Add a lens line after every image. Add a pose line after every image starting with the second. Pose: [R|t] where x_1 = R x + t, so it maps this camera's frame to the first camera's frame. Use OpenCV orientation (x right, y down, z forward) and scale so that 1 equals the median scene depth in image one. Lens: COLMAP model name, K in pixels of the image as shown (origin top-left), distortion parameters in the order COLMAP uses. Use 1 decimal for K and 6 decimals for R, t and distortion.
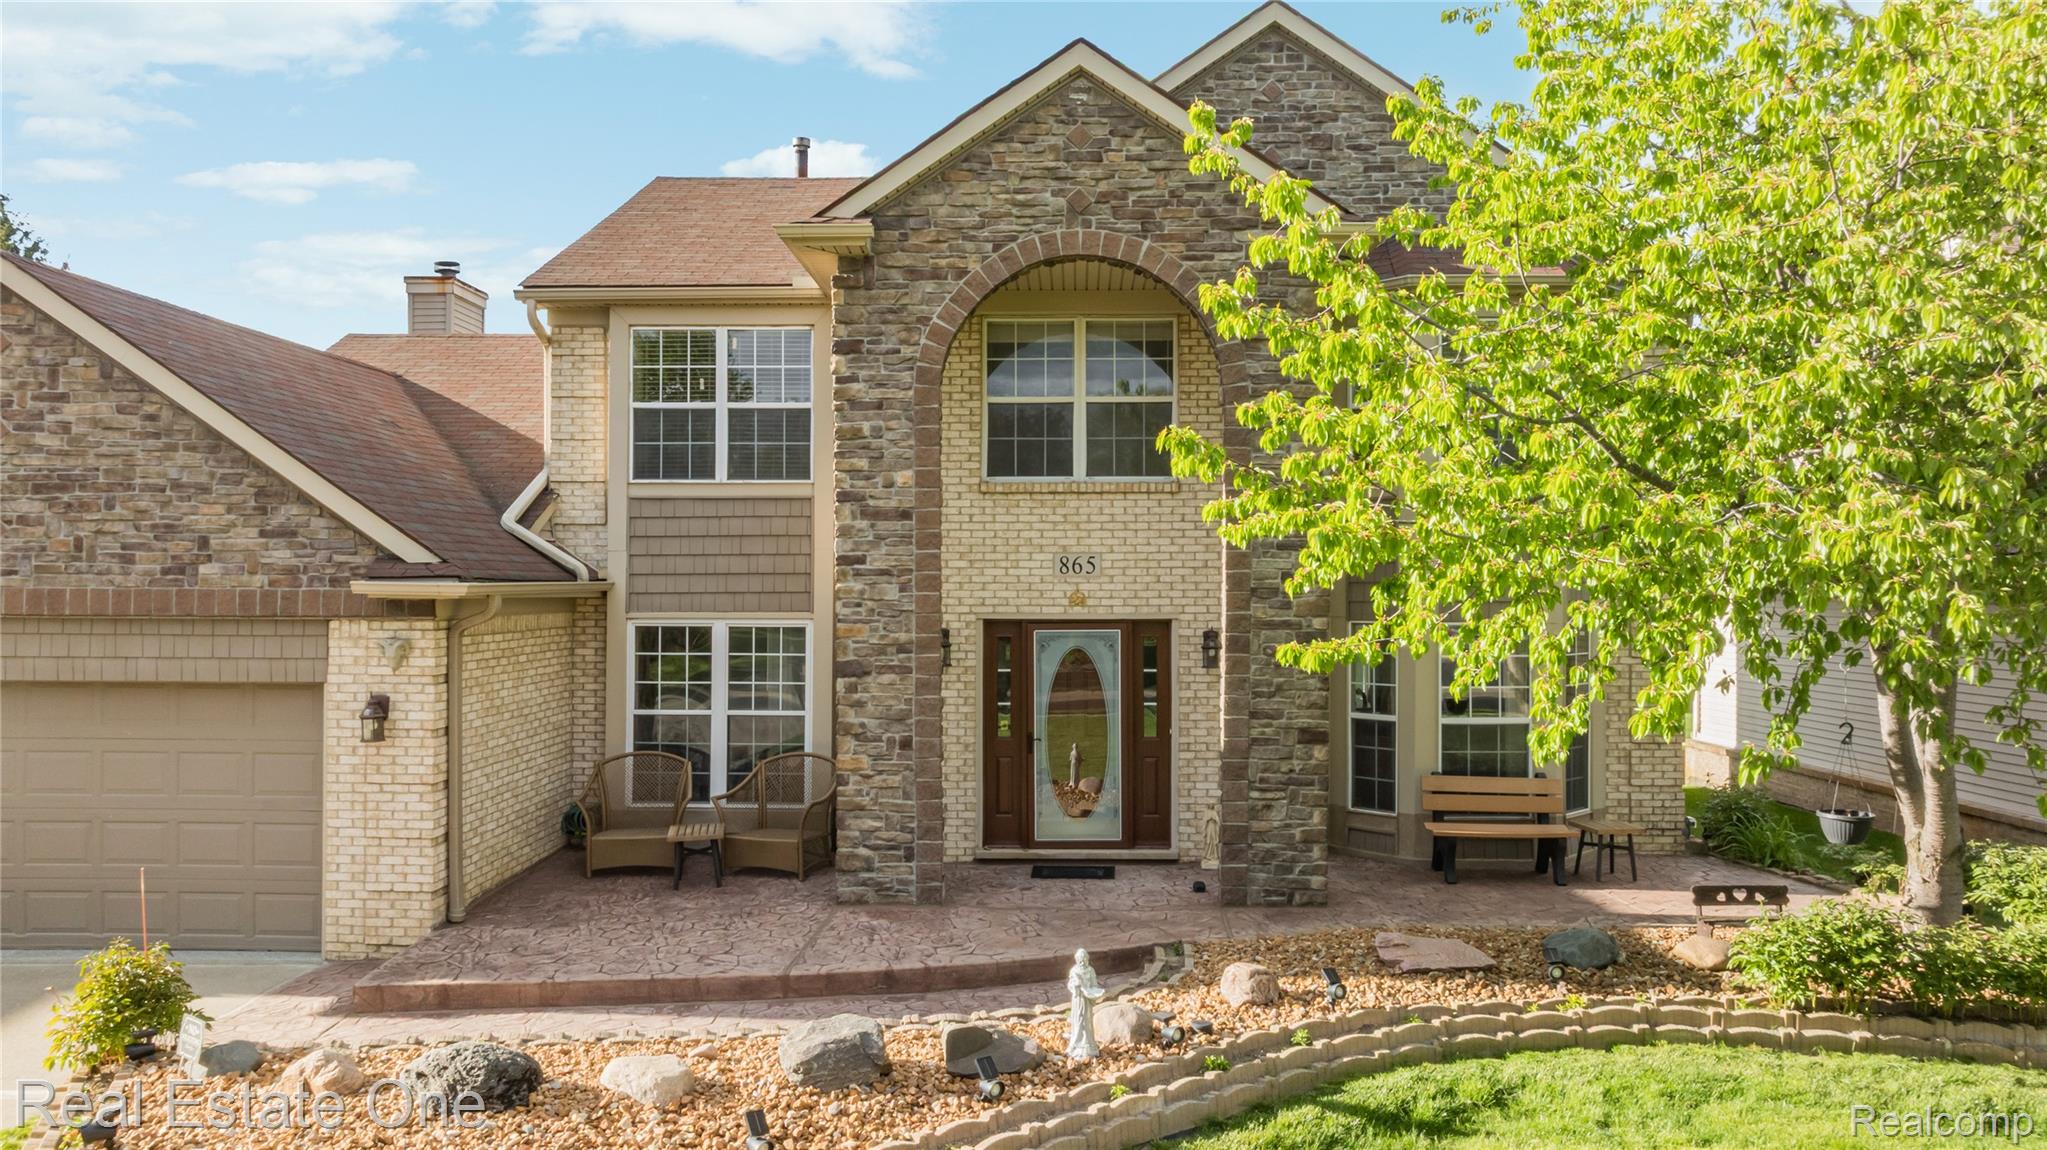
lens RADIAL K [[1524.3, 0, 1023.5], [0, 1524.3, 575.0], [0, 0, 1]] dist [-0.051799, 0.064220]
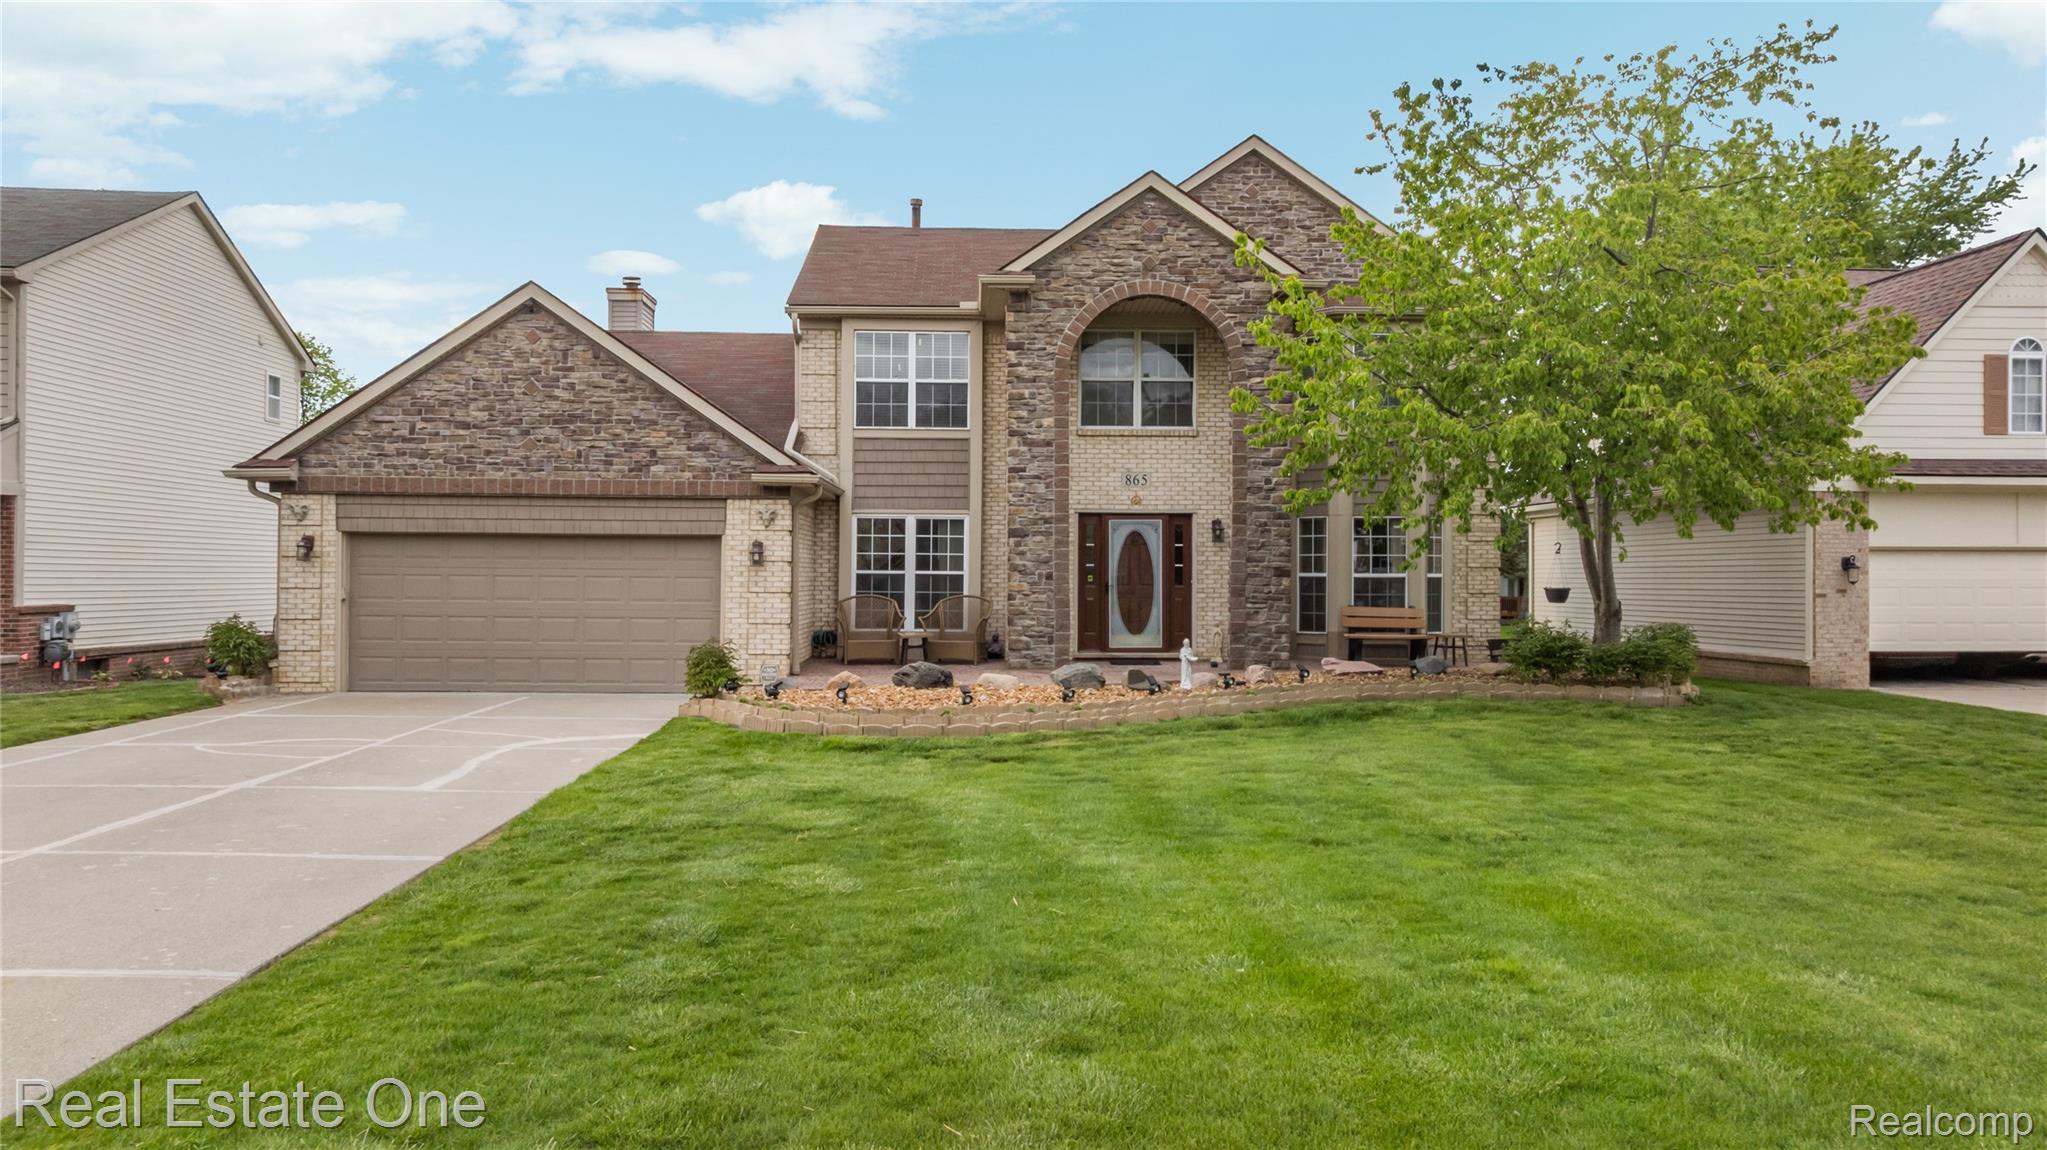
lens RADIAL K [[1524.3, 0, 1023.5], [0, 1524.3, 575.0], [0, 0, 1]] dist [-0.051799, 0.064220]
pose [[0.998025, 0.003931, 0.062698, -0.213321], [-0.004057, 0.999990, 0.001884, 0.105756], [-0.062690, -0.002134, 0.998031, -0.718363]]
